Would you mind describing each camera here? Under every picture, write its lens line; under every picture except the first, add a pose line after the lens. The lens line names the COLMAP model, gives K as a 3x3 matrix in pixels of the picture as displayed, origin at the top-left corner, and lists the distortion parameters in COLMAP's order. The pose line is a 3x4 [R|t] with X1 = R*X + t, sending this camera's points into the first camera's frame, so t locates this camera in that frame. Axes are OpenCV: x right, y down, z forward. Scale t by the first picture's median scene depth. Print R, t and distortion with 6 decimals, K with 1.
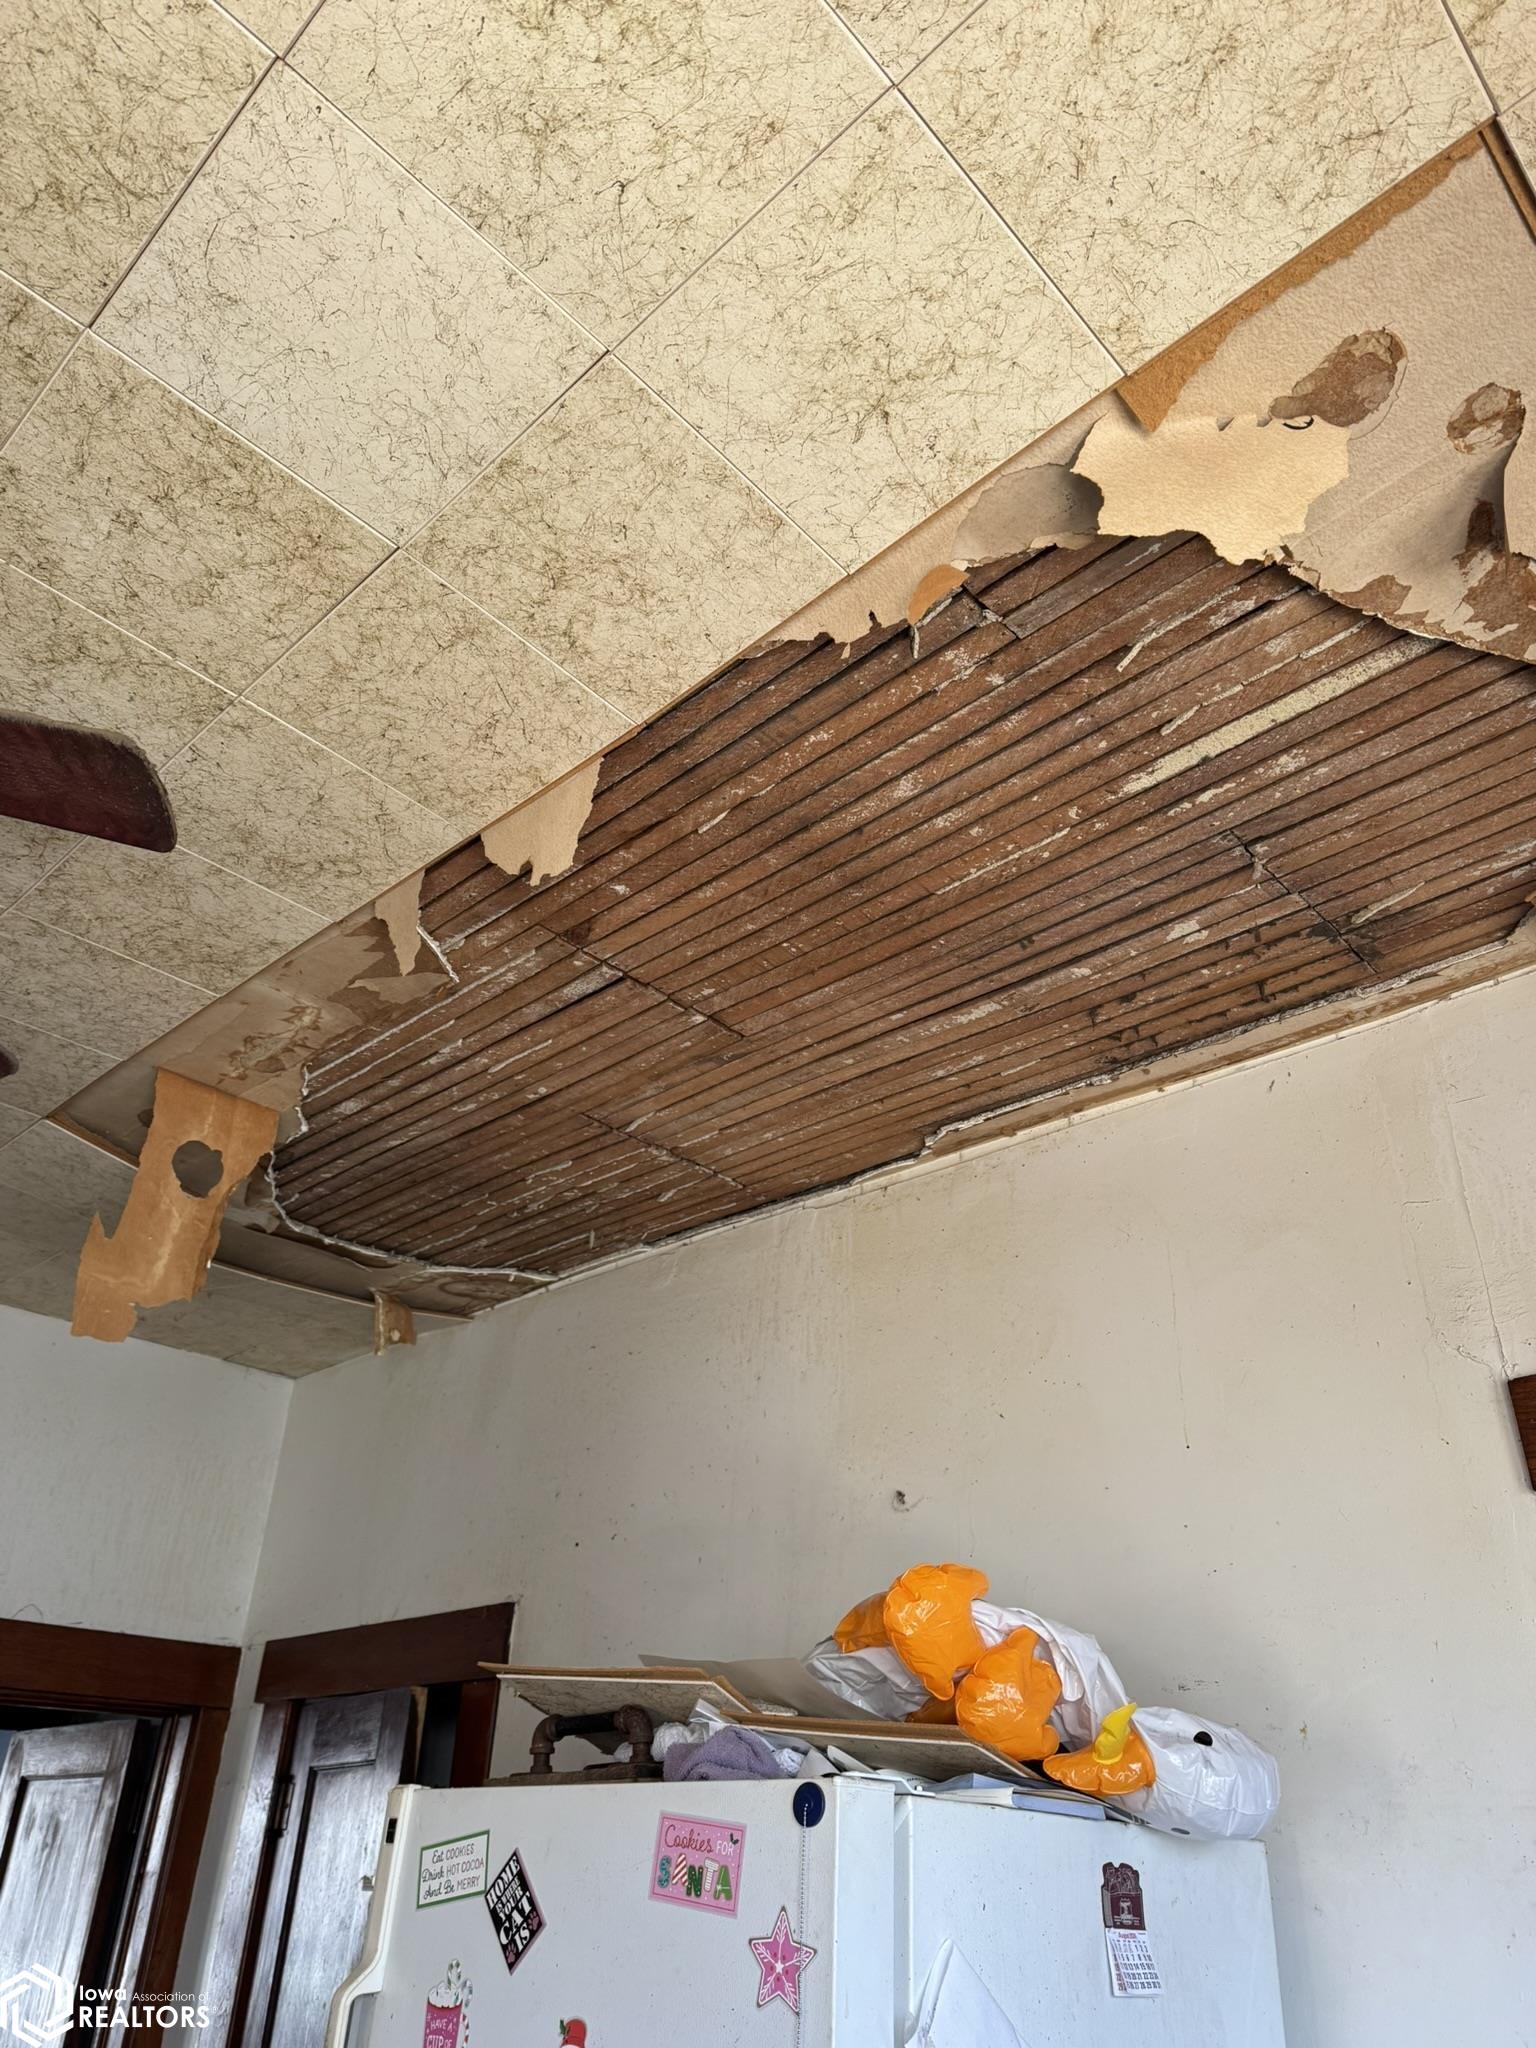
lens RADIAL K [[1436.7, 0, 768.0], [0, 1436.7, 1024.0], [0, 0, 1]] dist [0.084045, -0.092340]
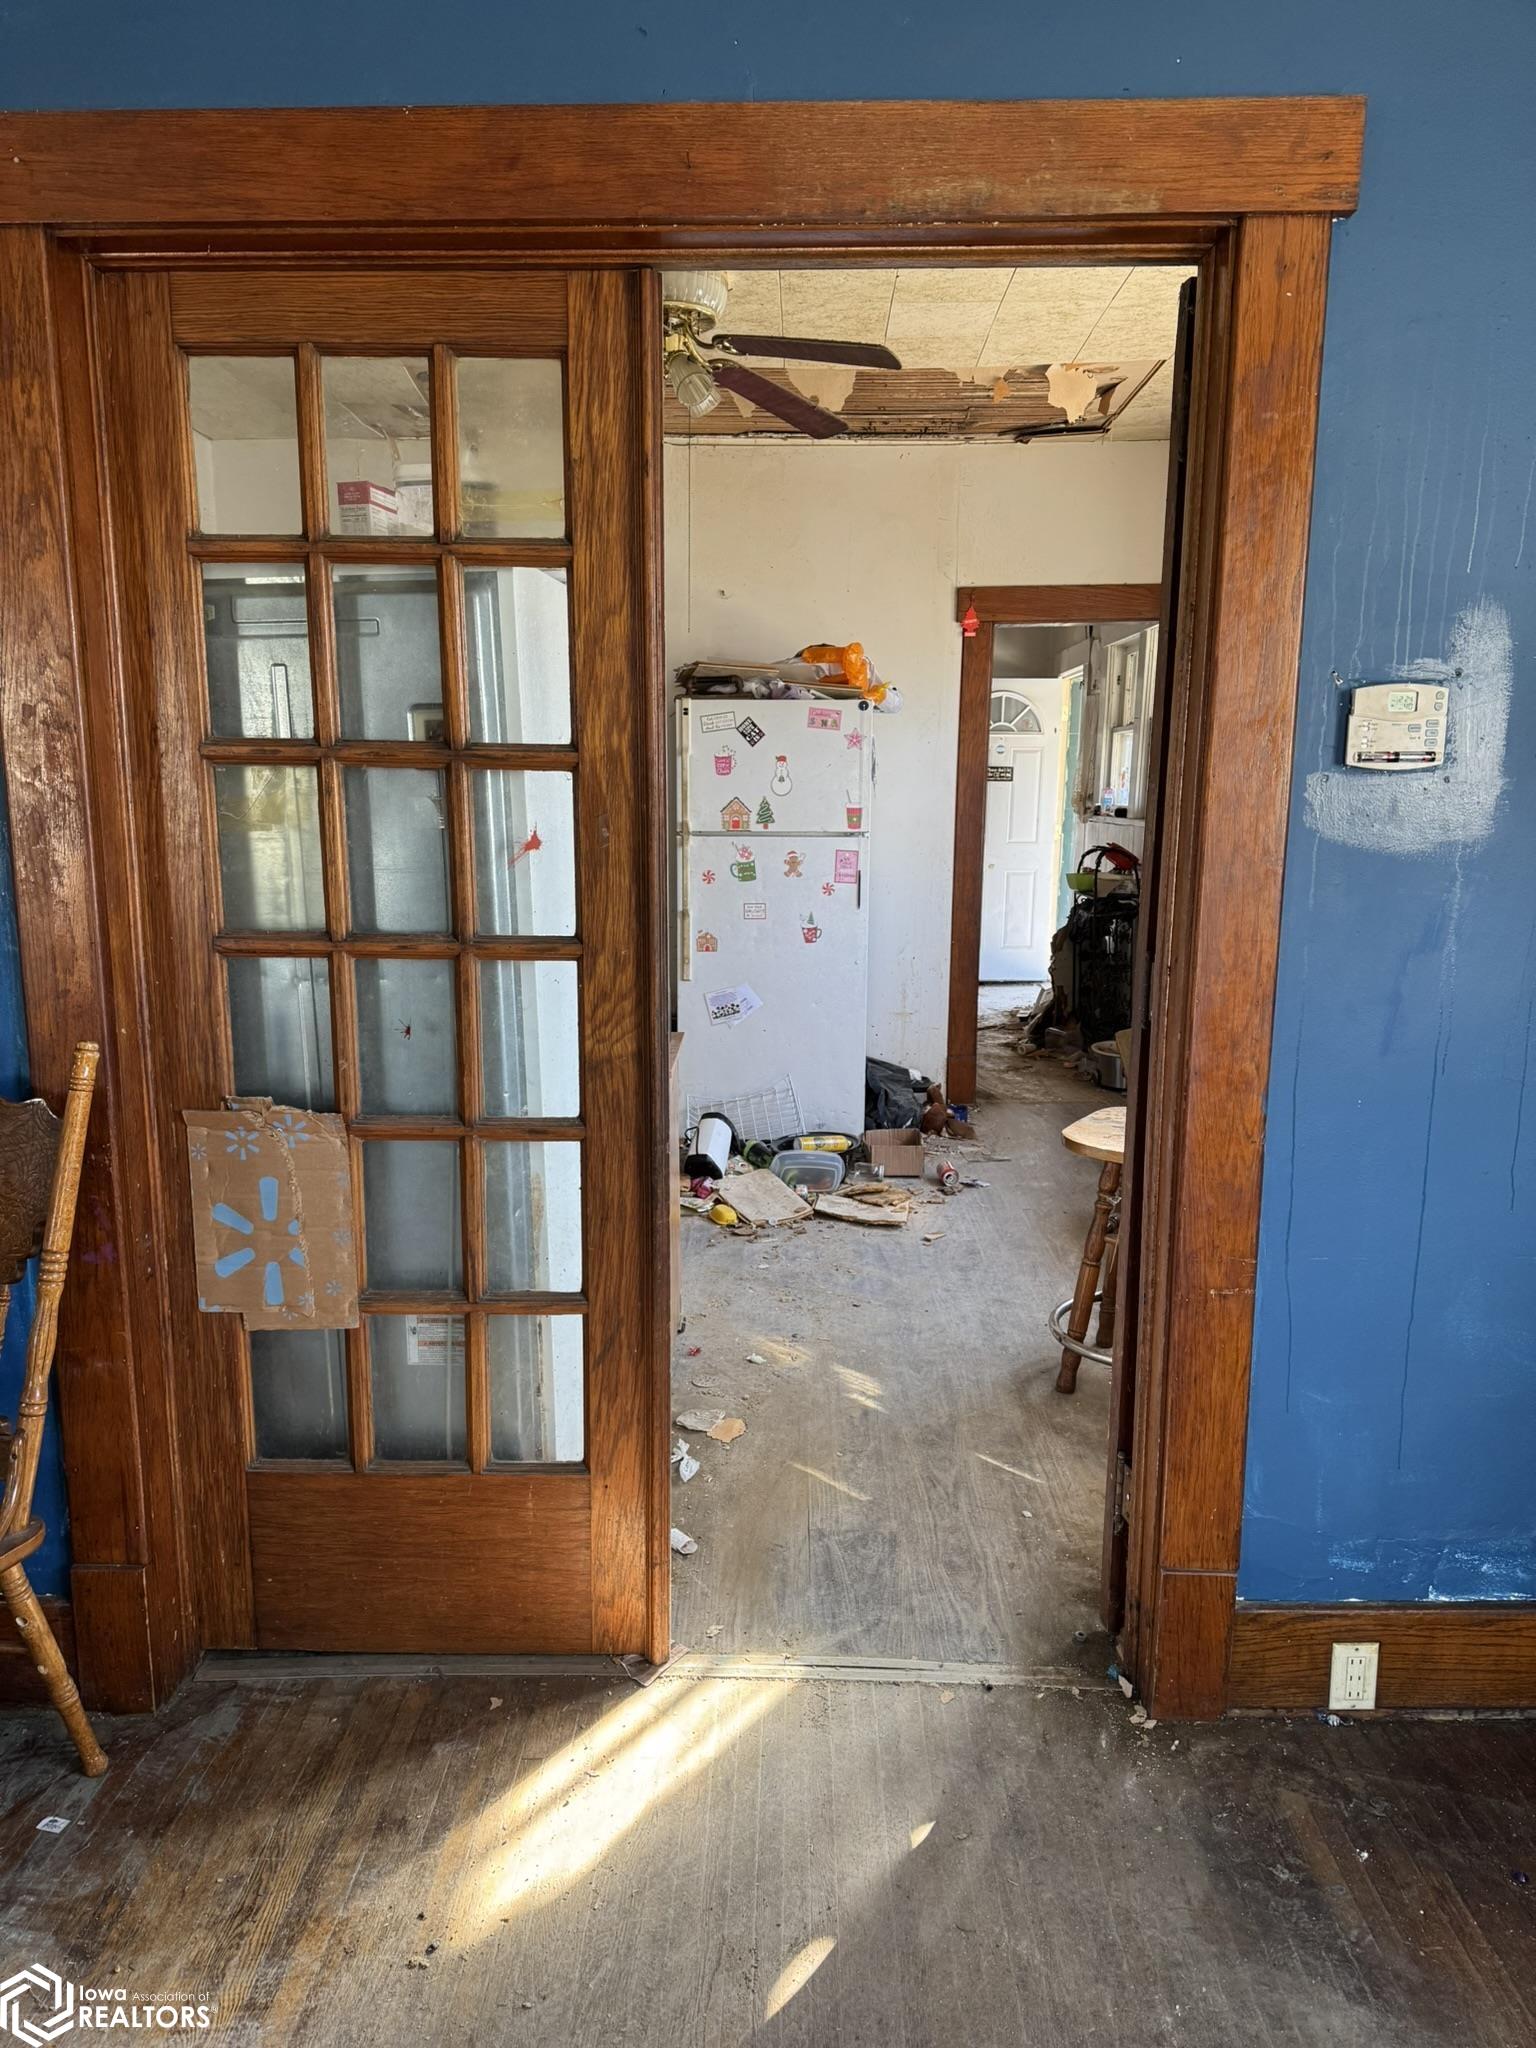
lens RADIAL K [[1436.7, 0, 768.0], [0, 1436.7, 1024.0], [0, 0, 1]] dist [0.084045, -0.092340]
pose [[0.744733, -0.144926, 0.651437, -2.797617], [-0.322388, 0.776555, 0.541320, -0.834123], [-0.584328, -0.613154, 0.531604, -1.465971]]
